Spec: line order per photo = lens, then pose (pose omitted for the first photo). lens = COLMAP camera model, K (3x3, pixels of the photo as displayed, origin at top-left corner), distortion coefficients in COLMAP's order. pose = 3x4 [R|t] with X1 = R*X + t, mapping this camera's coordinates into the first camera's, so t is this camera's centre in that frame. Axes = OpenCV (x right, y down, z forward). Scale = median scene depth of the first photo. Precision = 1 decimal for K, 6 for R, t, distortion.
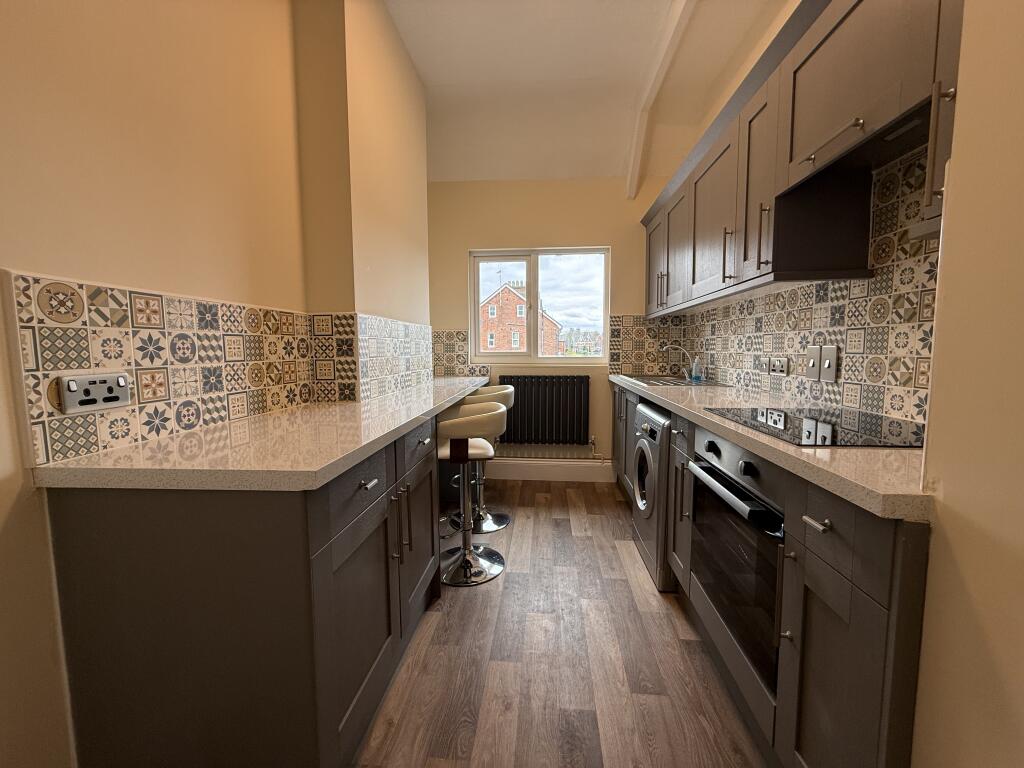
lens RADIAL K [[407.3, 0, 512.4], [0, 407.3, 384.8], [0, 0, 1]] dist [0.010689, -0.000002]
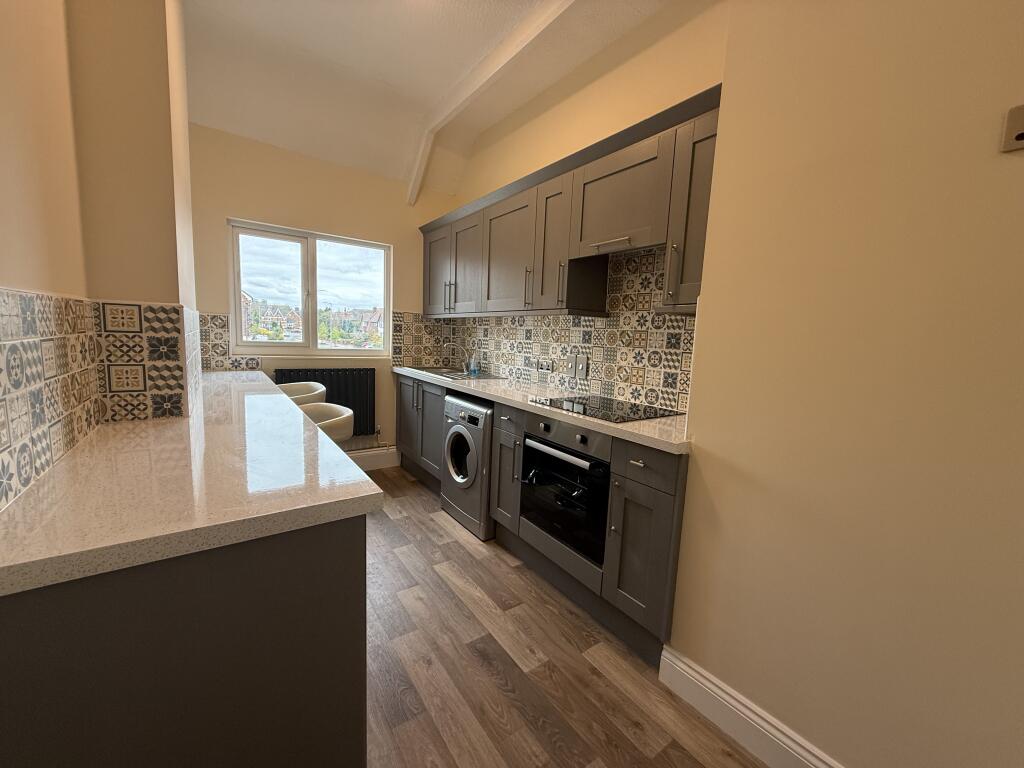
lens RADIAL K [[407.3, 0, 508.6], [0, 407.3, 385.0], [0, 0, 1]] dist [0.010689, -0.000002]
pose [[0.763491, -0.039577, 0.644605, -0.408673], [0.007436, 0.998593, 0.052503, -0.057931], [-0.645776, -0.035293, 0.762711, -0.020190]]
